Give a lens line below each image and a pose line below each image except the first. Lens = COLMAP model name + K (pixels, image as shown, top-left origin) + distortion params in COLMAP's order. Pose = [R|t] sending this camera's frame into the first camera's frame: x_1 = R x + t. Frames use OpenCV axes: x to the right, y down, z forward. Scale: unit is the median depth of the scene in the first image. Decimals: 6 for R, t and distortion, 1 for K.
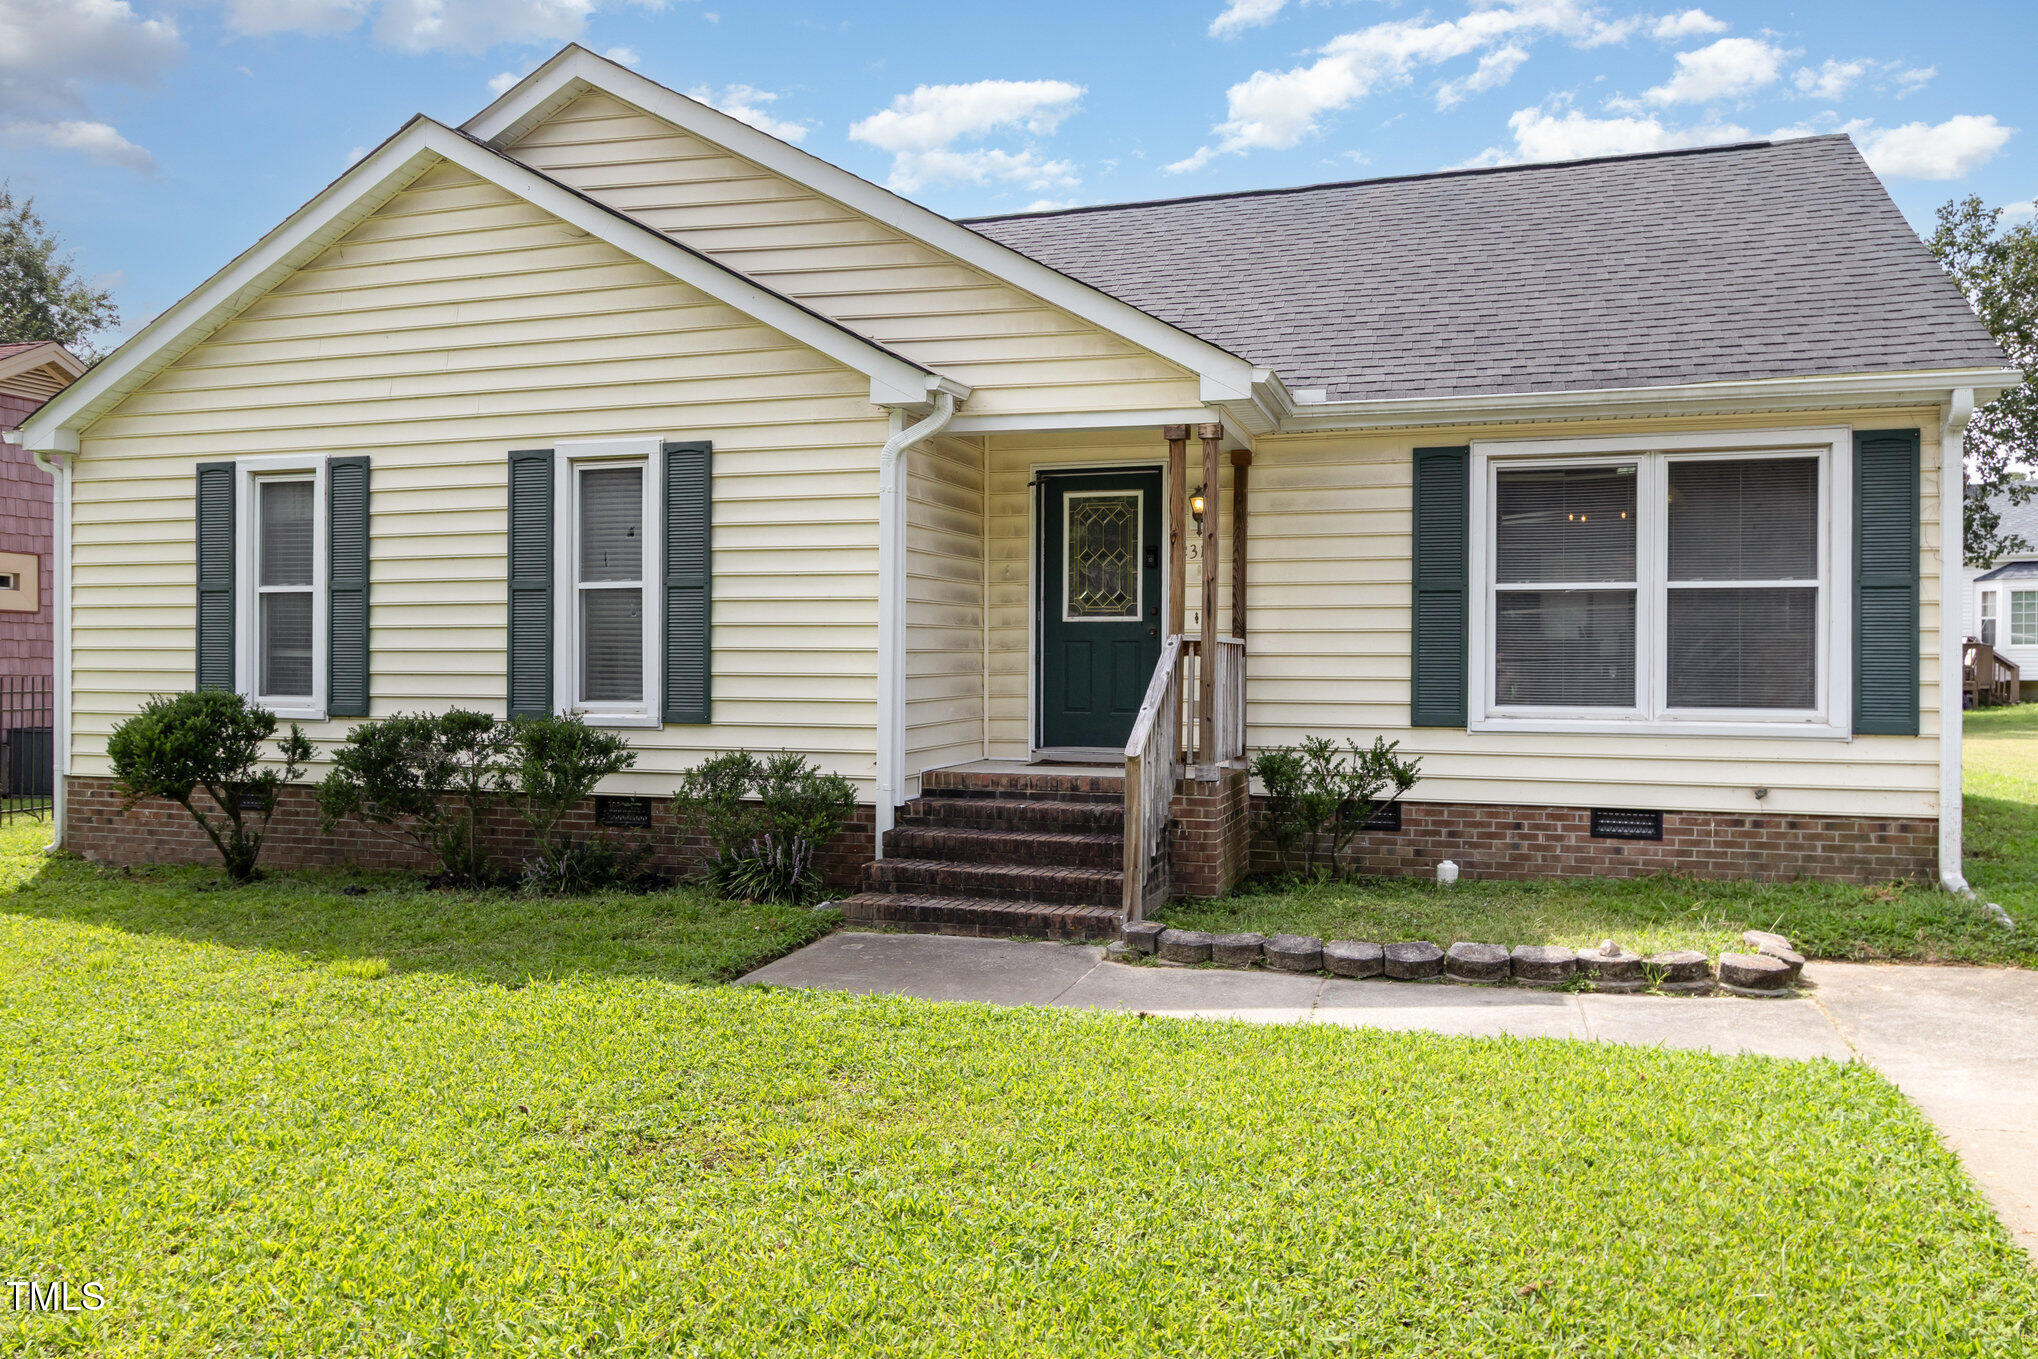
lens RADIAL K [[1501.6, 0, 1010.3], [0, 1501.6, 650.5], [0, 0, 1]] dist [0.001056, 0.001353]
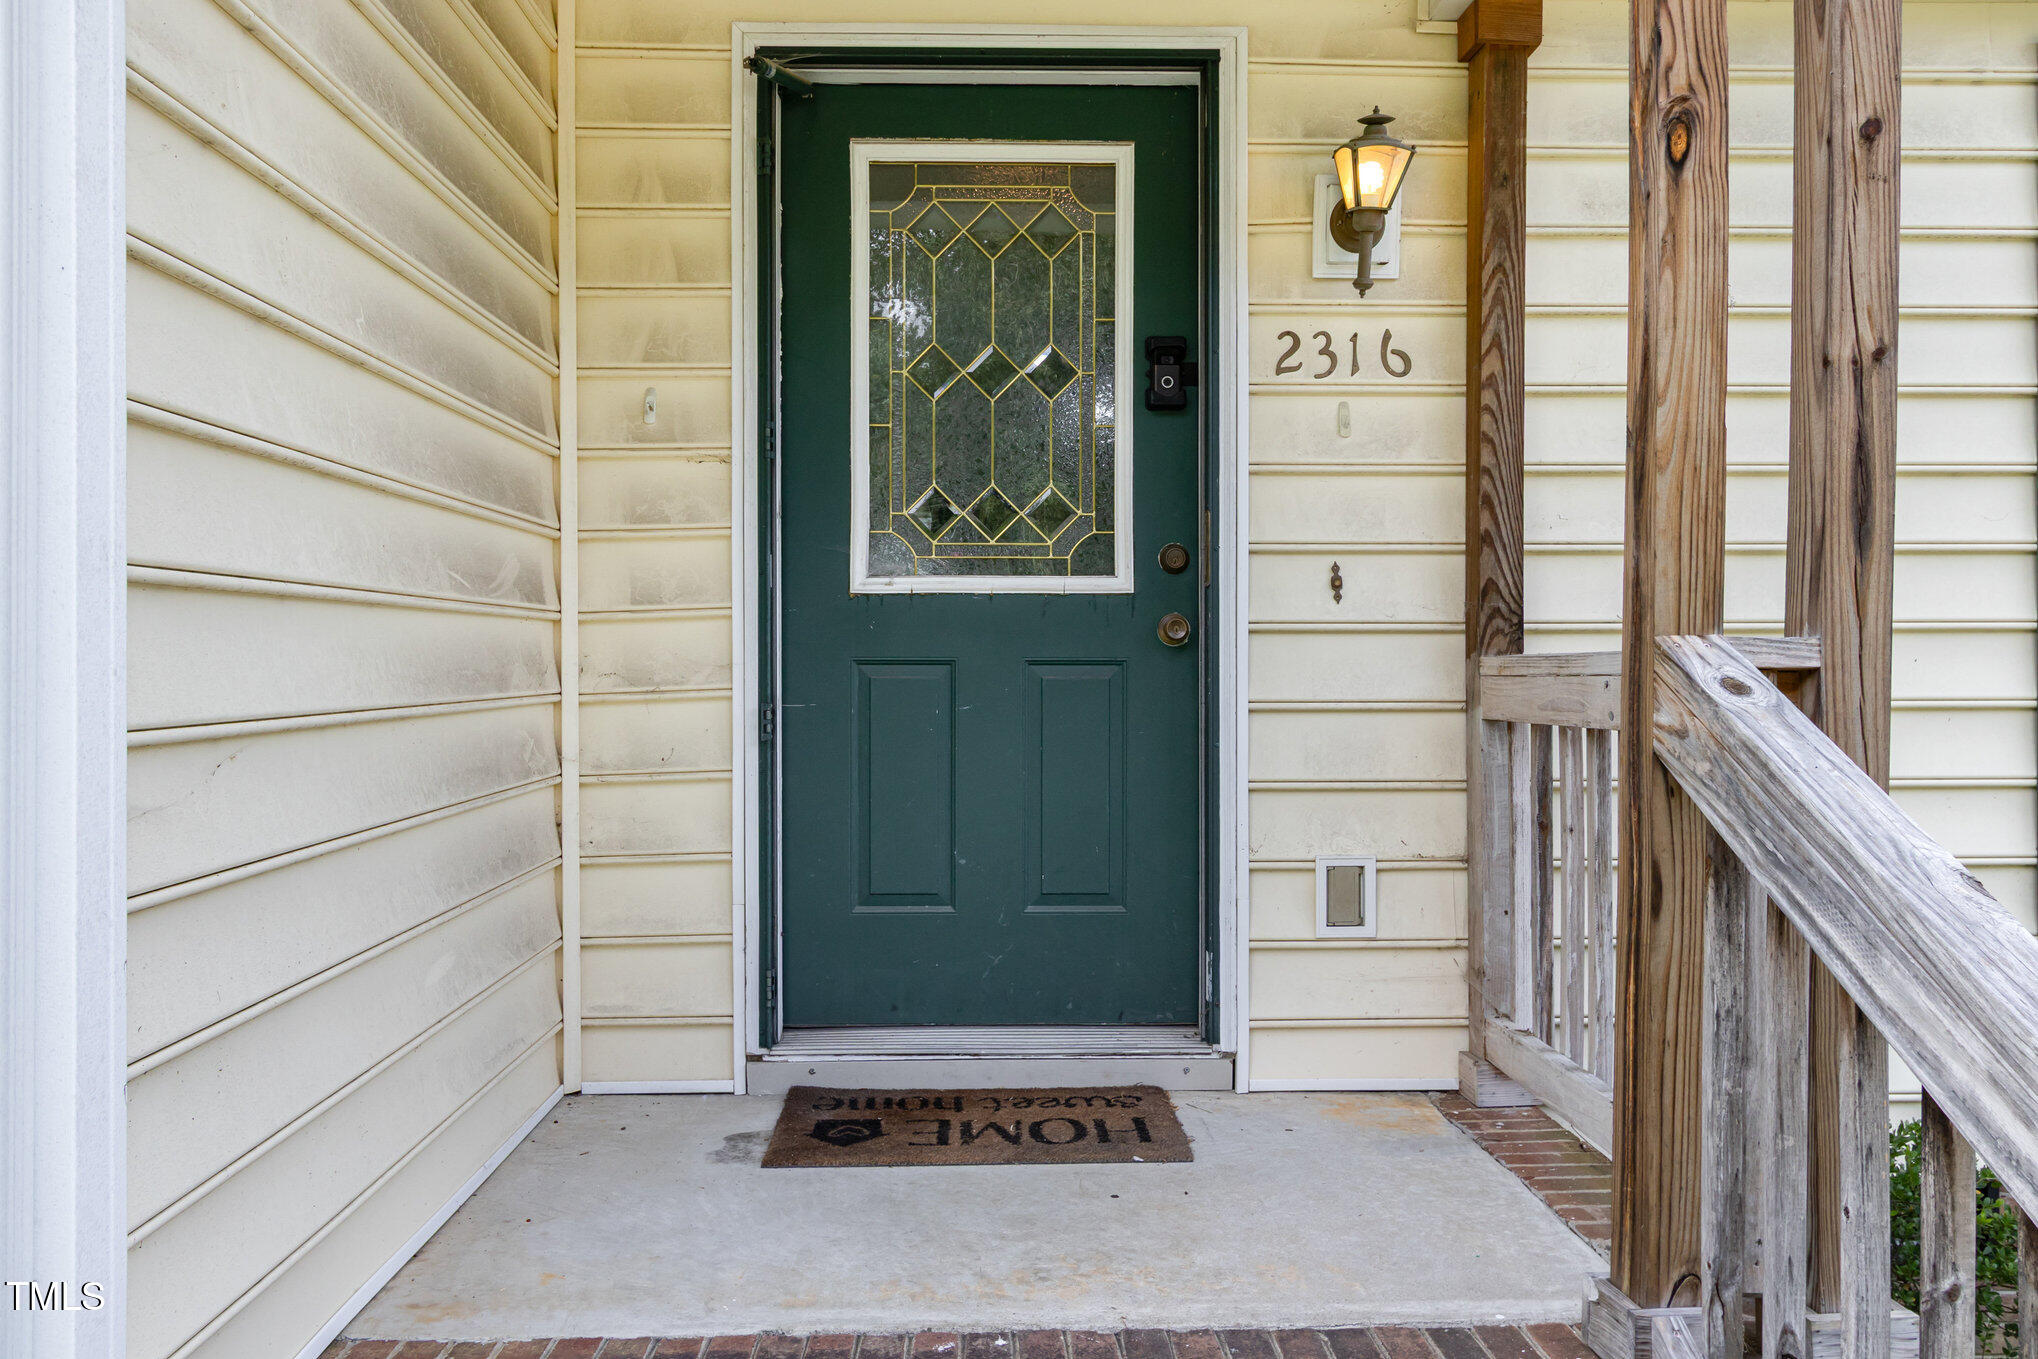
lens RADIAL K [[1501.6, 0, 1010.3], [0, 1501.6, 650.5], [0, 0, 1]] dist [0.001056, 0.001353]
pose [[0.942228, -0.004002, 0.334948, -0.035156], [0.003952, 0.999992, 0.000830, -0.009183], [-0.334949, 0.000542, 0.942236, 0.787078]]
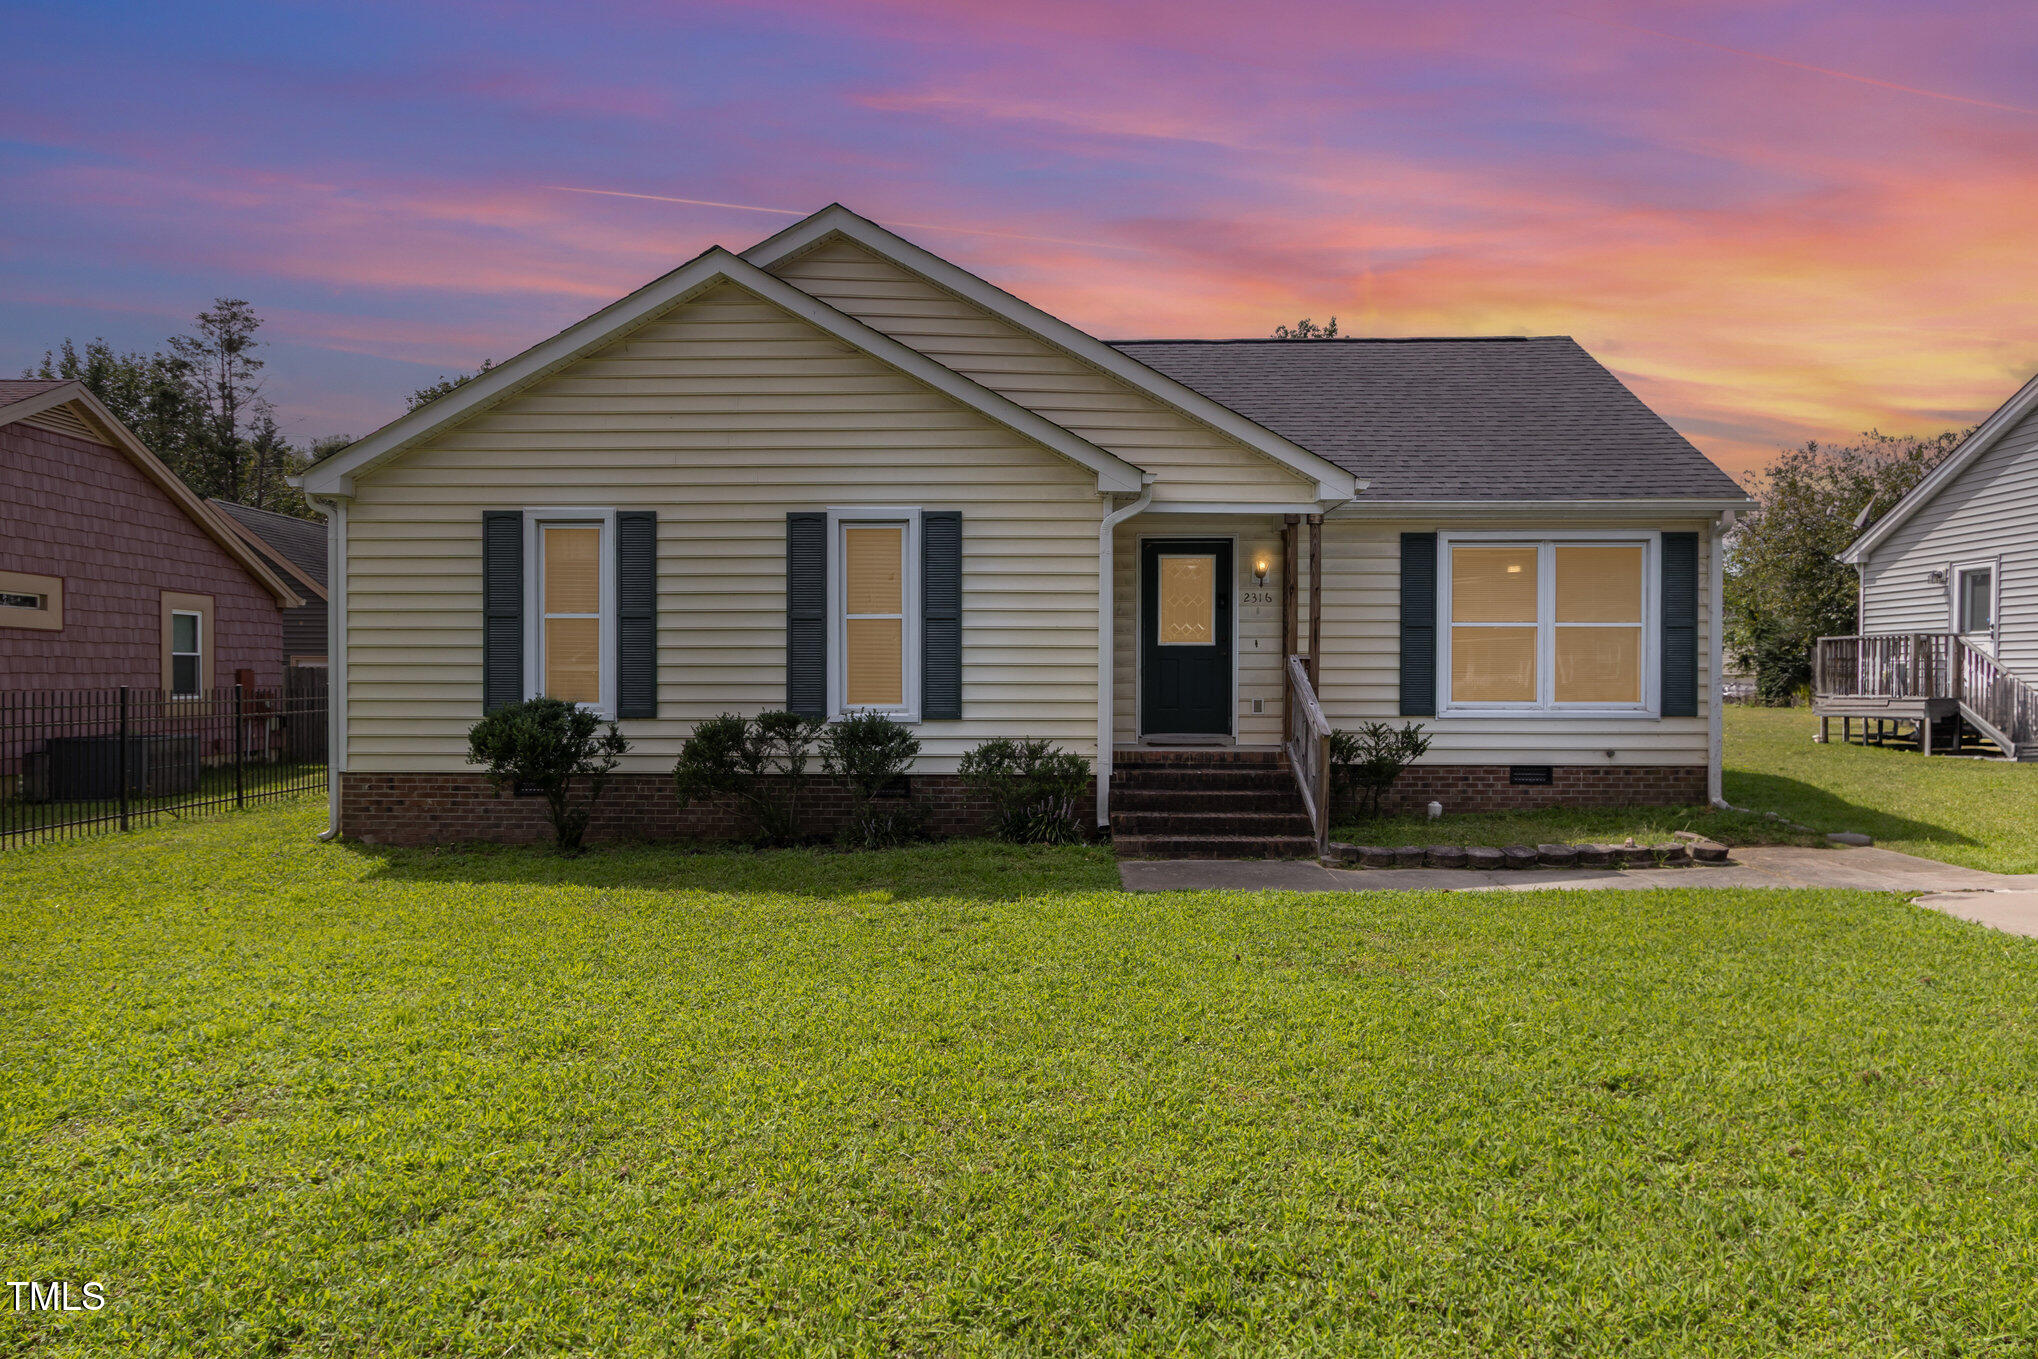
lens RADIAL K [[1224.5, 0, 1019.0], [0, 1224.5, 679.5], [0, 0, 1]] dist [0.001857, 0.000024]
pose [[0.957180, -0.002974, 0.289478, -0.465669], [0.000112, 0.999951, 0.009900, 0.001572], [-0.289493, -0.009444, 0.957134, -0.078382]]
